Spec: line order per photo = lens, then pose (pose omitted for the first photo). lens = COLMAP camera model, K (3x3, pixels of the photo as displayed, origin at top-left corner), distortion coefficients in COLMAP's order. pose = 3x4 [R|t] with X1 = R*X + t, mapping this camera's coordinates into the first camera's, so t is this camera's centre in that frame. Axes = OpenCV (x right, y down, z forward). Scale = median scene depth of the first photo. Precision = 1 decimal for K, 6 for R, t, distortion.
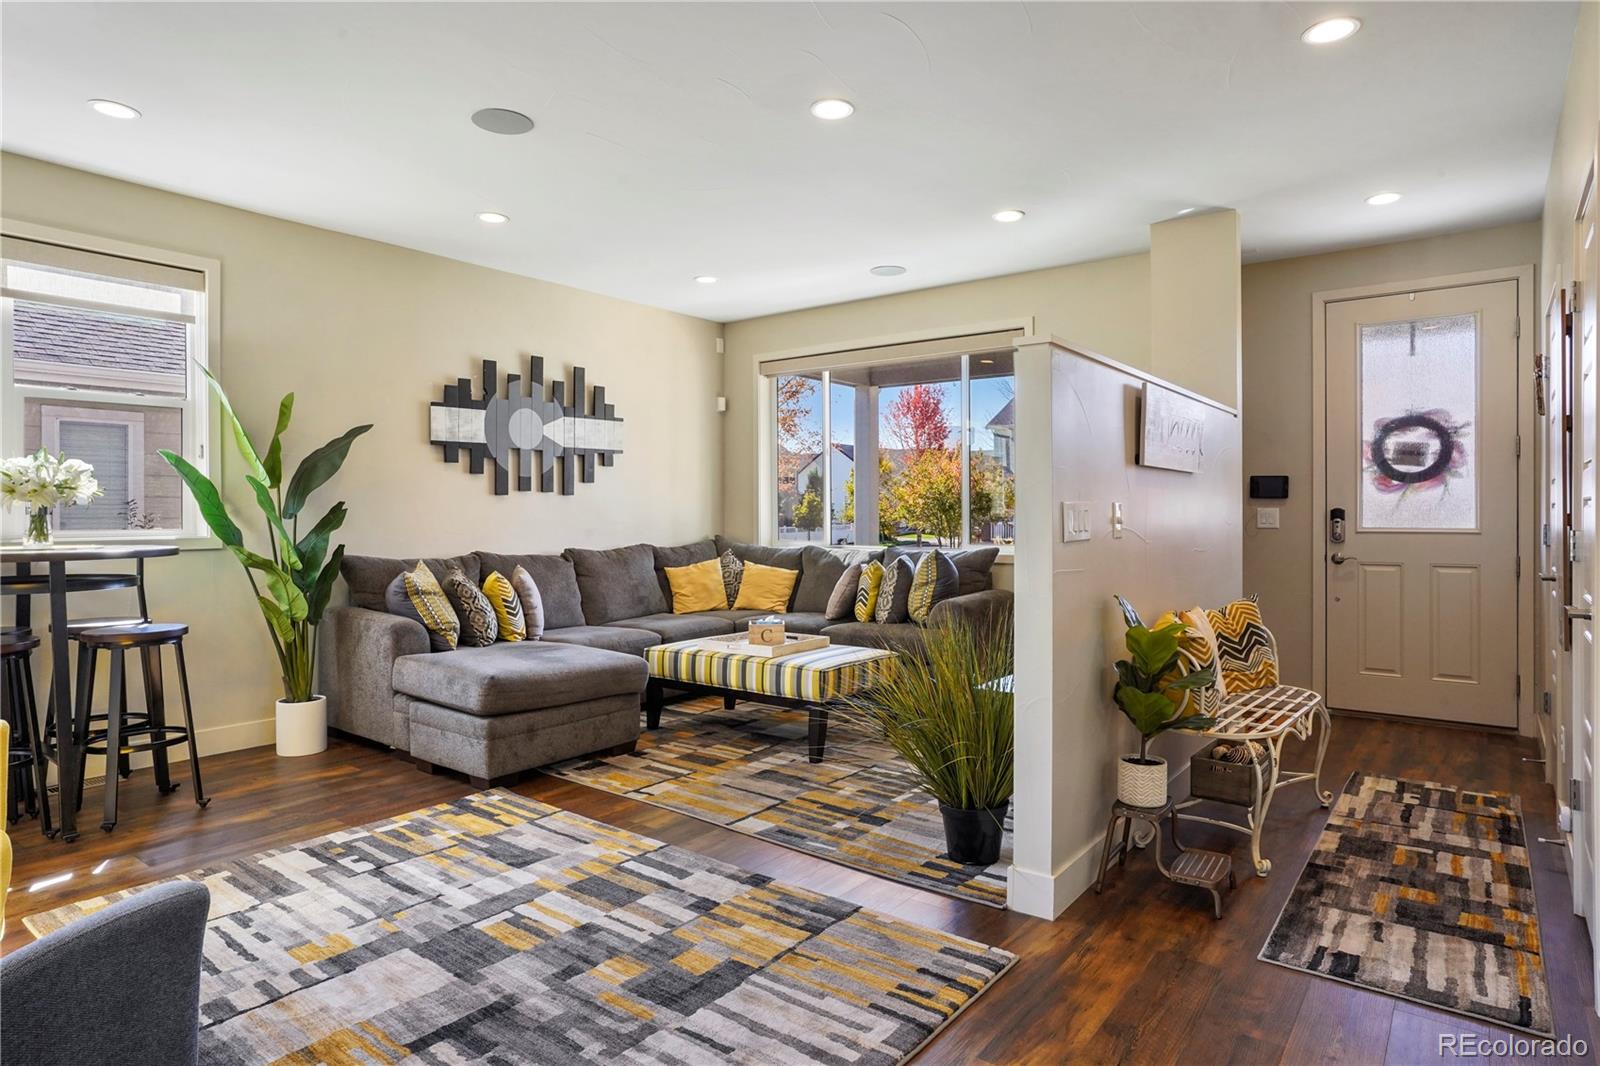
lens RADIAL K [[898.1, 0, 802.2], [0, 898.1, 518.4], [0, 0, 1]] dist [-0.038824, 0.016848]
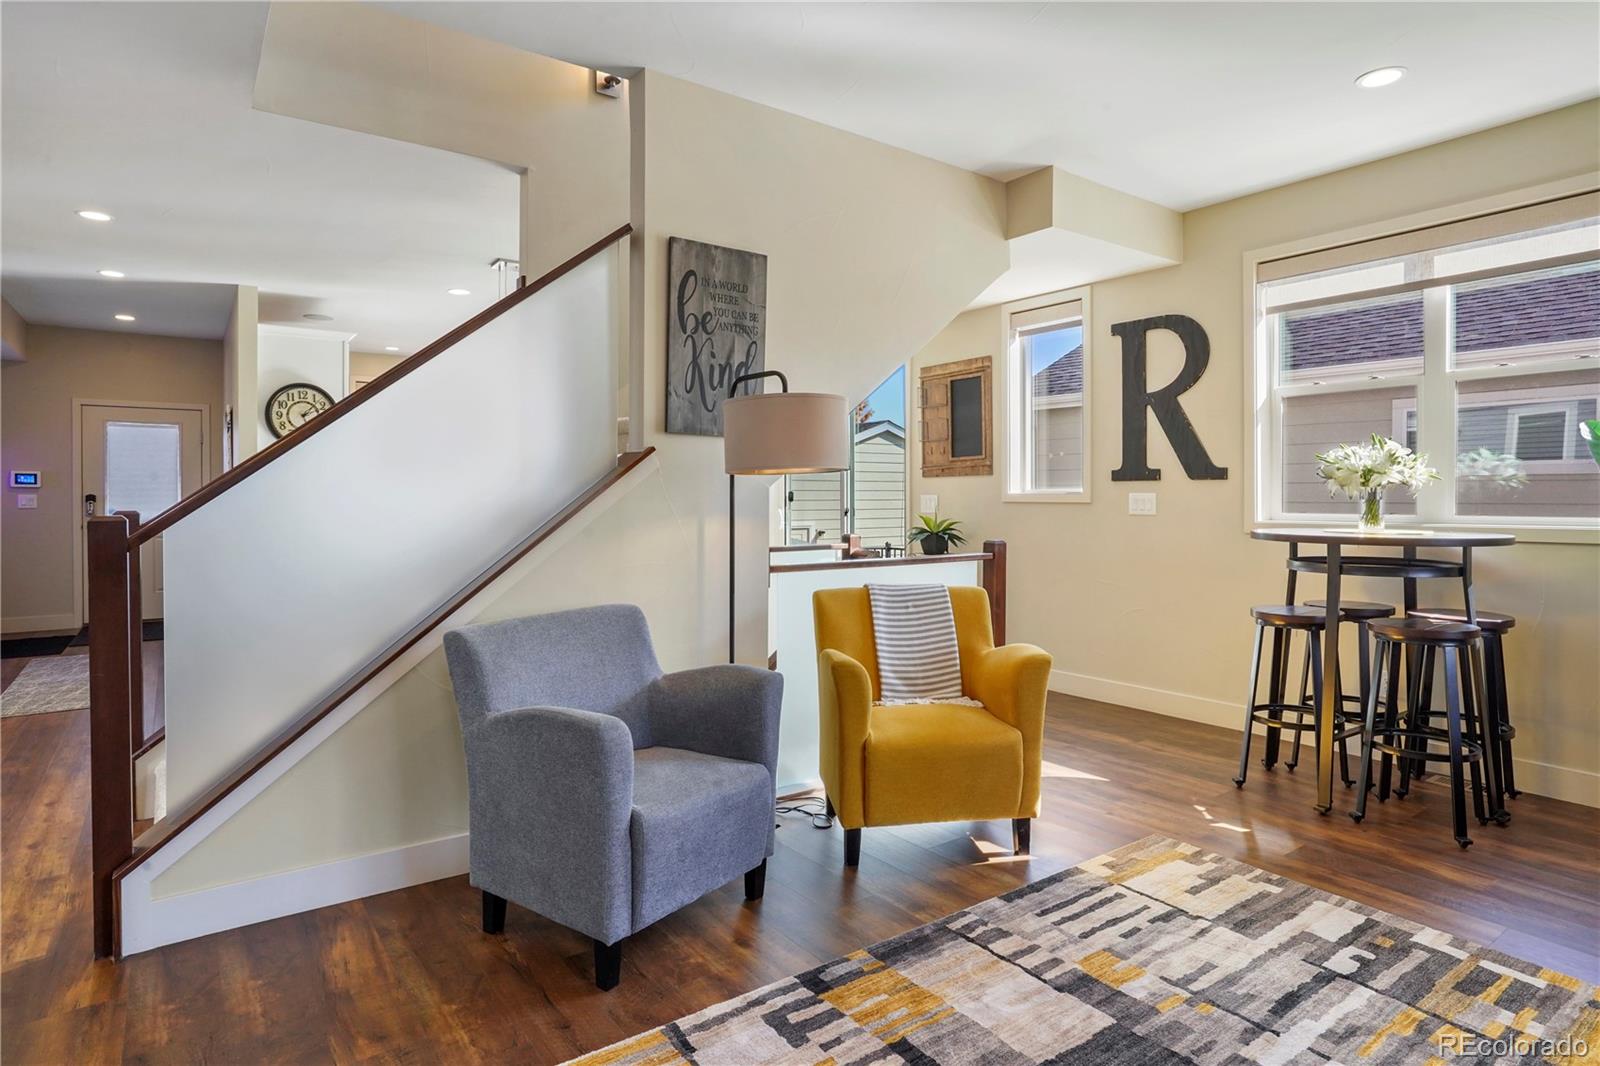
lens RADIAL K [[872.5, 0, 815.0], [0, 872.5, 502.5], [0, 0, 1]] dist [-0.058981, 0.029114]
pose [[-0.276257, 0.009077, -0.961041, 0.321304], [-0.007807, 0.999901, 0.011688, -0.007098], [0.961052, 0.010731, -0.276159, 0.763064]]
